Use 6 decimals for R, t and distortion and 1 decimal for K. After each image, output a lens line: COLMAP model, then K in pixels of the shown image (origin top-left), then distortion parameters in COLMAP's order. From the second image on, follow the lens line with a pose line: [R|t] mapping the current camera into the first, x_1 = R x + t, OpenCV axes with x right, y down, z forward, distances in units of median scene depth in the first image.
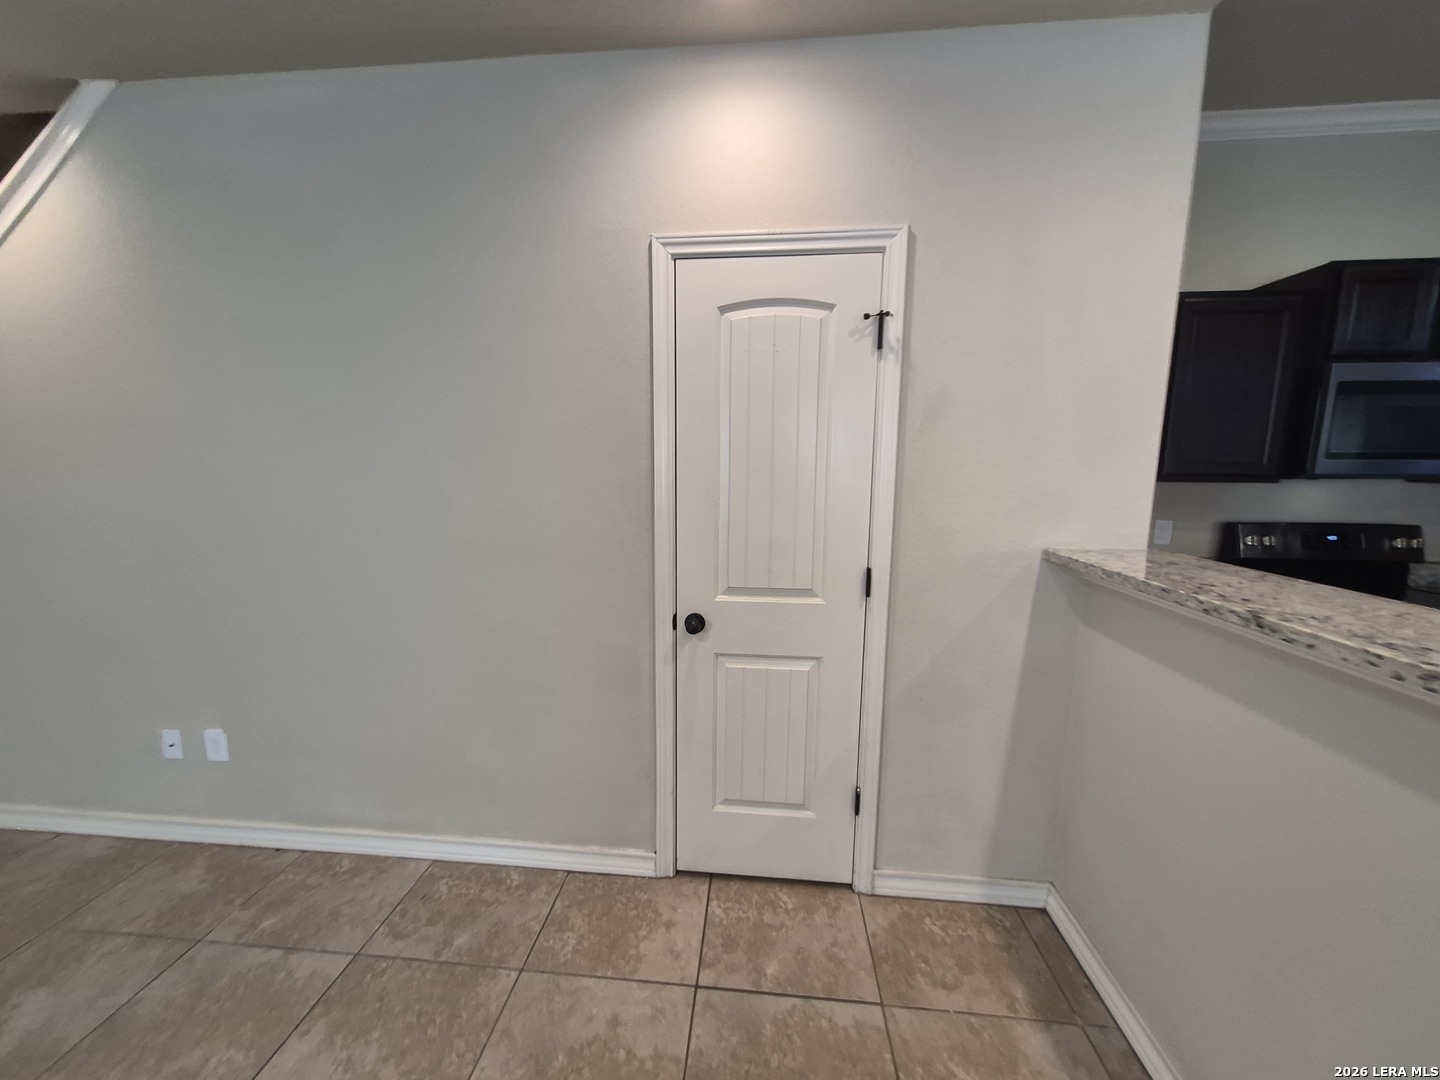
lens RADIAL K [[562.8, 0, 700.6], [0, 562.8, 545.5], [0, 0, 1]] dist [0.006515, -0.000417]
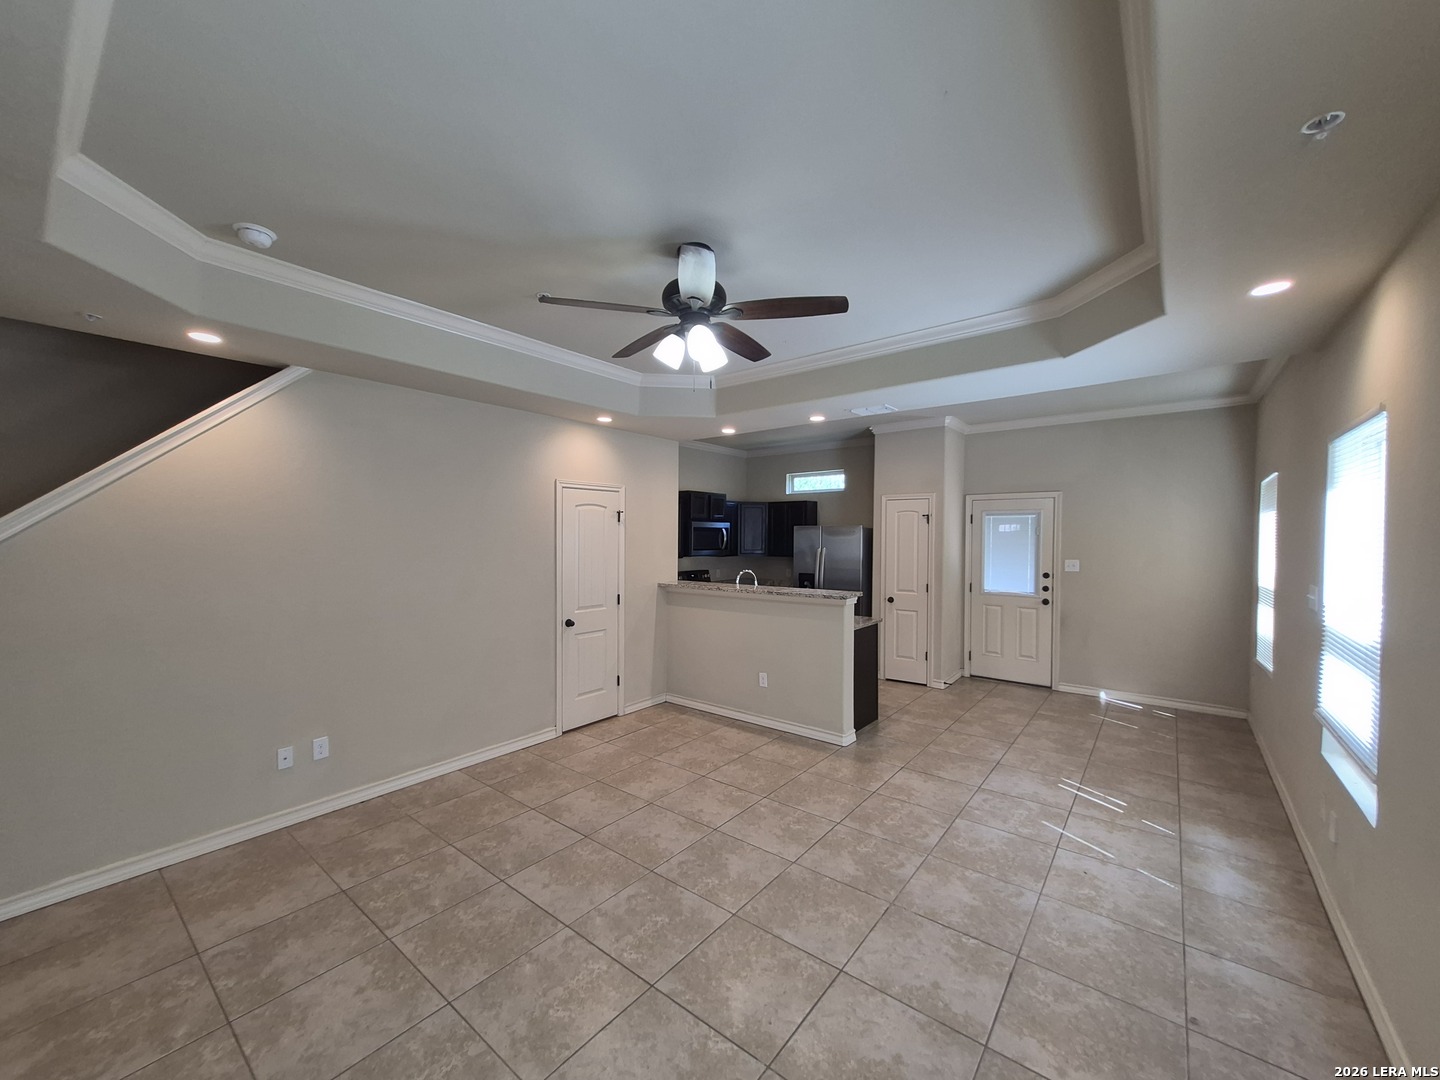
lens RADIAL K [[562.8, 0, 711.2], [0, 562.8, 550.0], [0, 0, 1]] dist [0.006515, -0.000417]
pose [[0.545894, -0.026245, 0.837443, -1.808244], [0.117305, 0.992059, -0.045376, 0.001117], [-0.829602, 0.123007, 0.544638, -0.974745]]
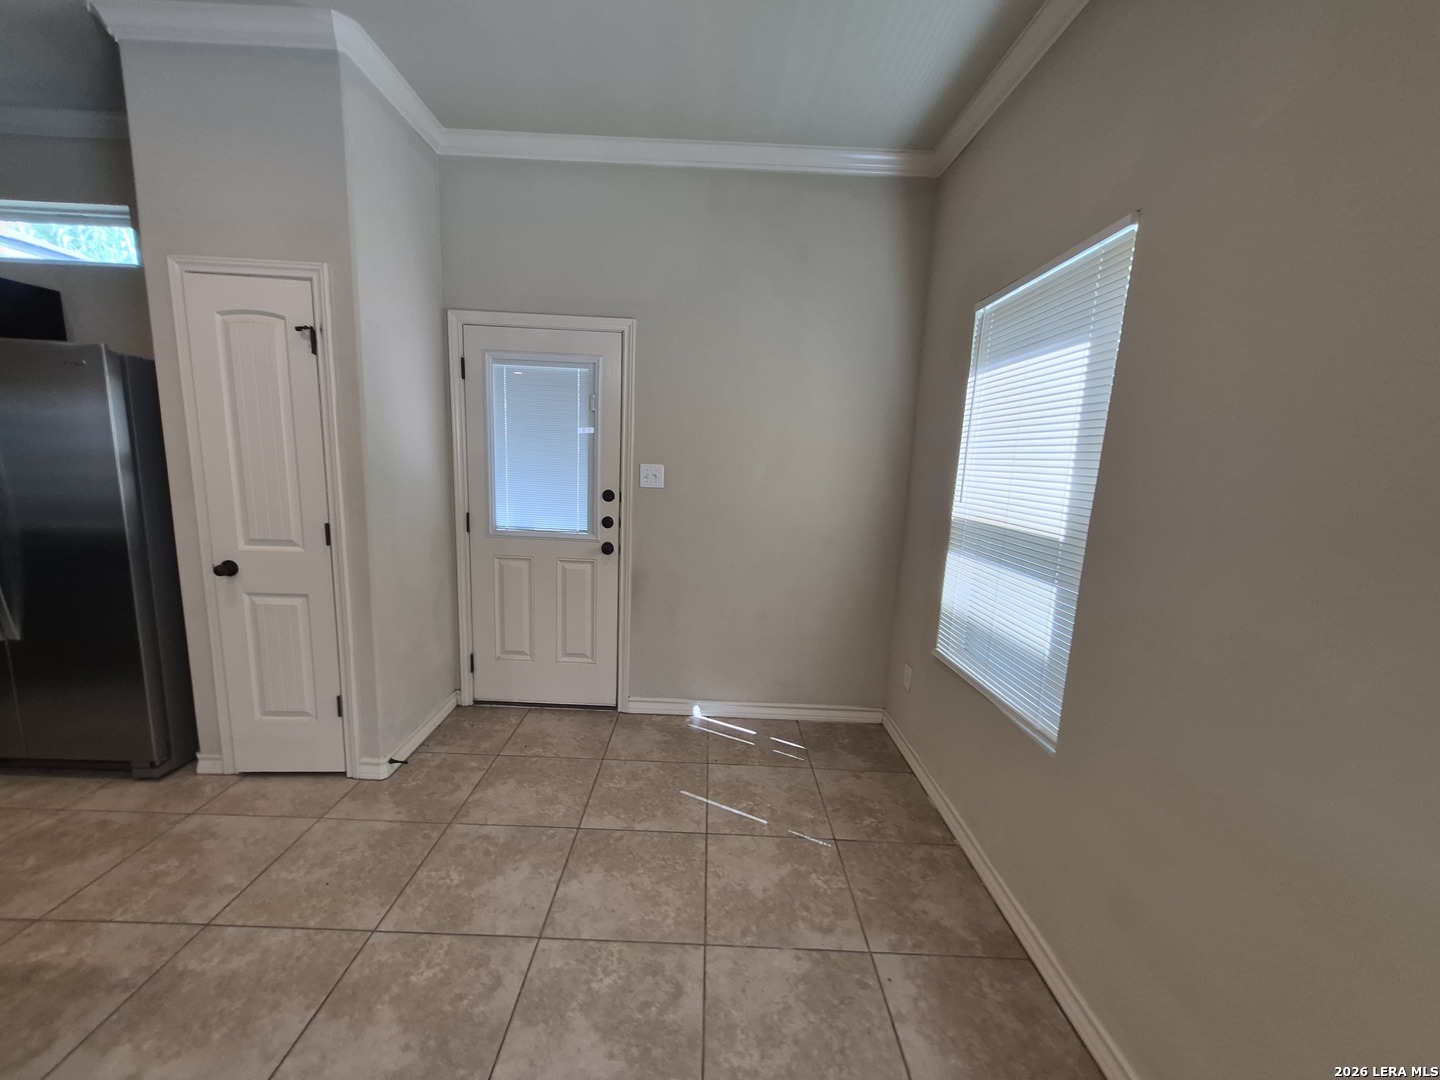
lens RADIAL K [[562.8, 0, 707.8], [0, 562.8, 550.6], [0, 0, 1]] dist [0.006515, -0.000417]
pose [[-0.097376, -0.185481, 0.977811, 0.397285], [0.093352, 0.976447, 0.194519, 0.094558], [-0.990860, 0.110222, -0.077768, -0.925642]]
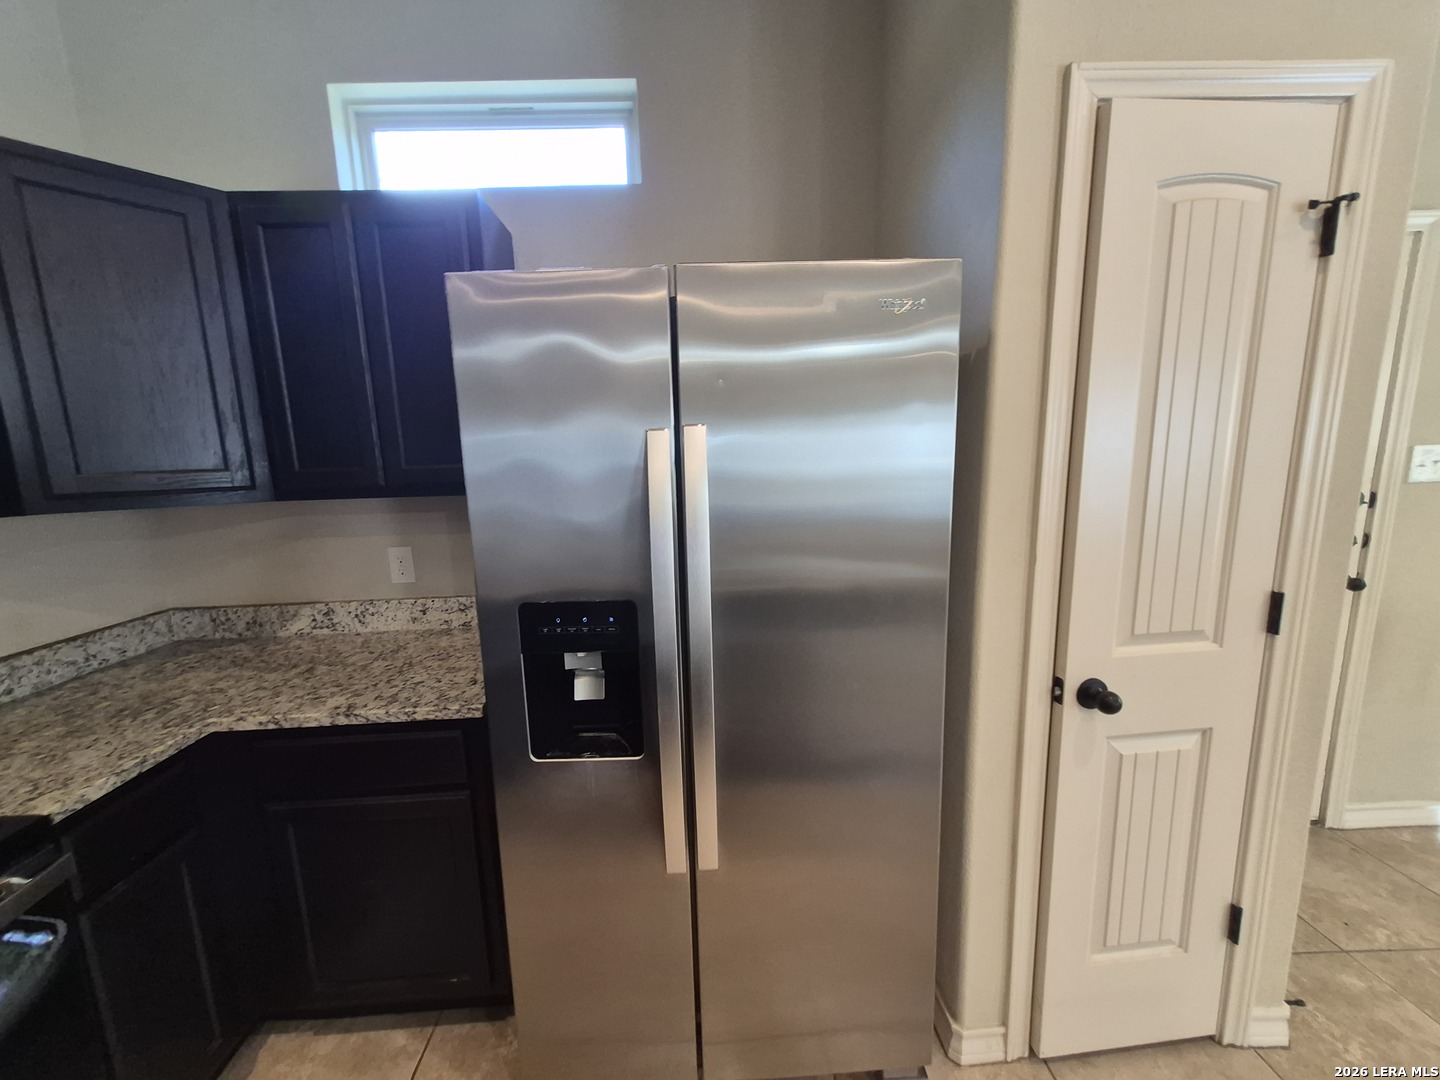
lens RADIAL K [[562.8, 0, 707.2], [0, 562.8, 548.9], [0, 0, 1]] dist [0.006515, -0.000417]
pose [[-0.126634, -0.166994, 0.977792, 1.176505], [0.171382, 0.967221, 0.187384, -0.083148], [-0.977032, 0.191305, -0.093864, 0.508594]]
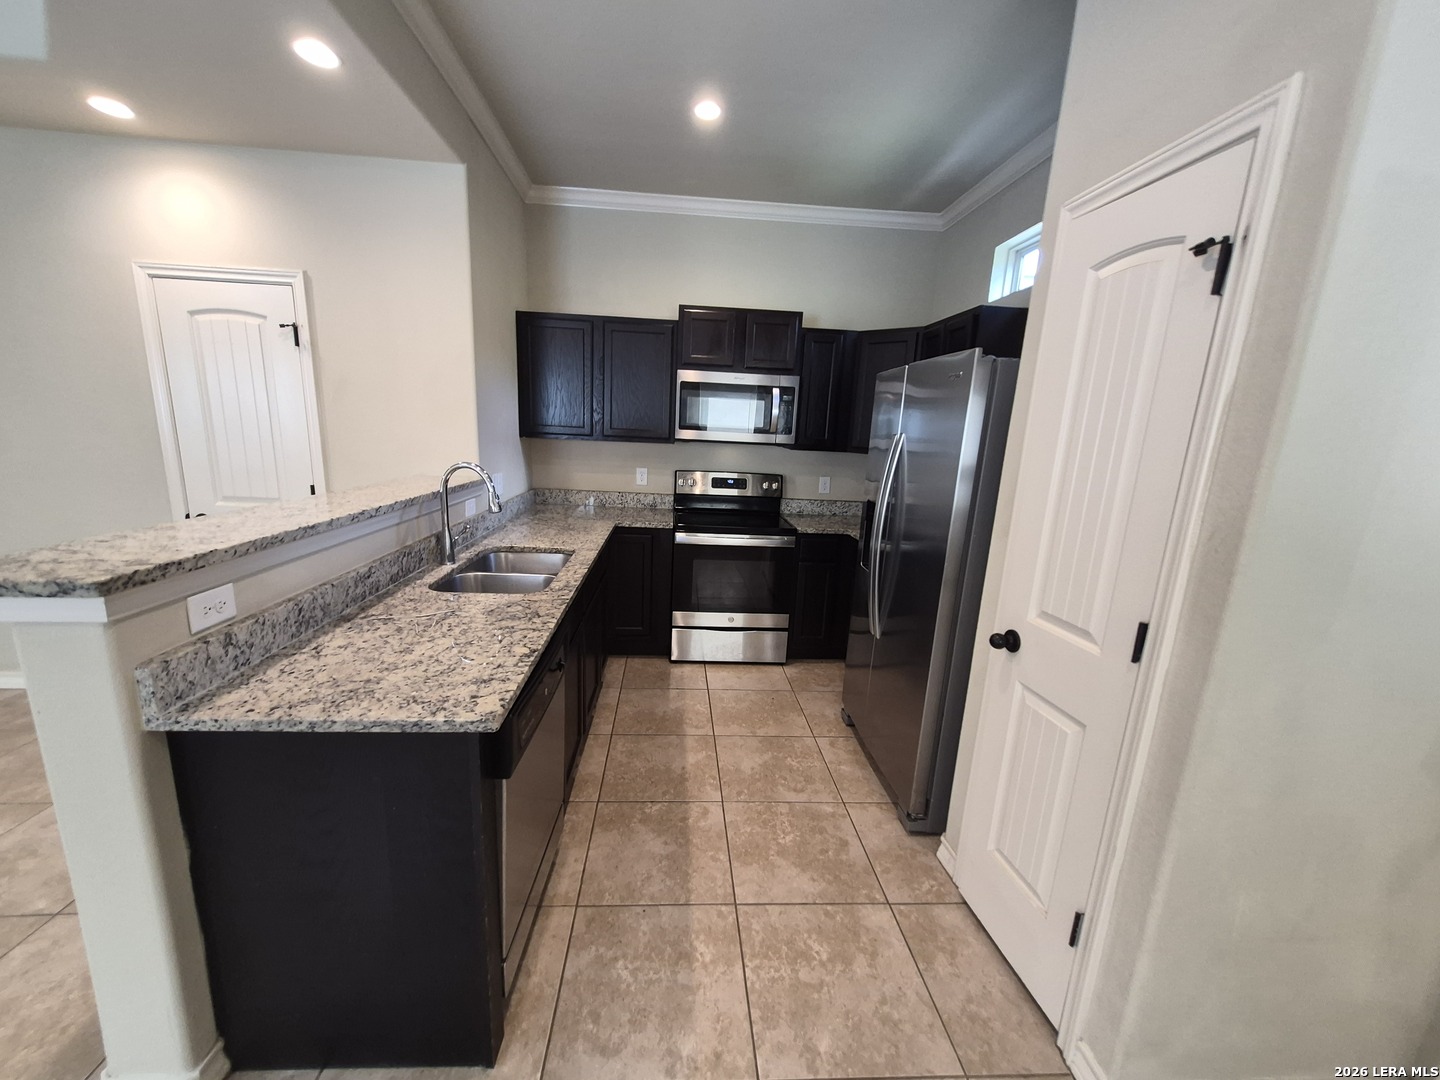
lens RADIAL K [[562.8, 0, 725.7], [0, 562.8, 547.9], [0, 0, 1]] dist [0.006515, -0.000417]
pose [[0.985318, 0.000587, 0.170727, 1.125369], [-0.014778, 0.996534, 0.081863, 0.064032], [-0.170087, -0.083184, 0.981912, -0.752893]]
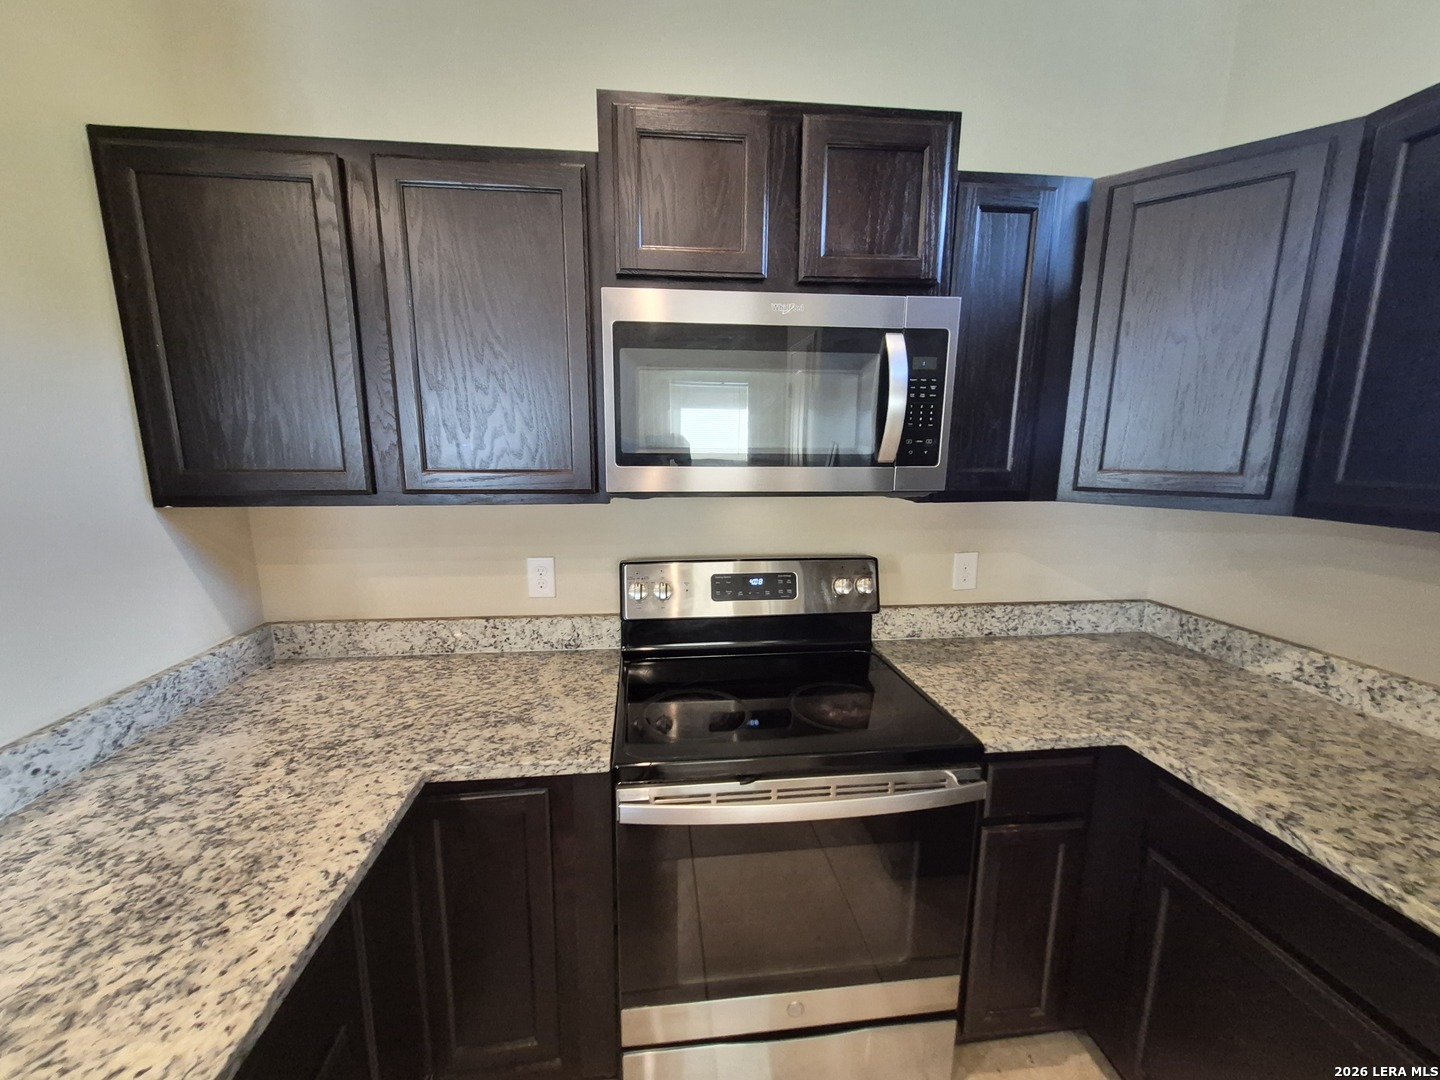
lens RADIAL K [[562.8, 0, 716.6], [0, 562.8, 537.8], [0, 0, 1]] dist [0.006515, -0.000417]
pose [[0.979162, -0.035631, 0.199929, 1.273924], [0.029506, 0.999002, 0.033530, -0.114213], [-0.200924, -0.026932, 0.979236, 0.524754]]
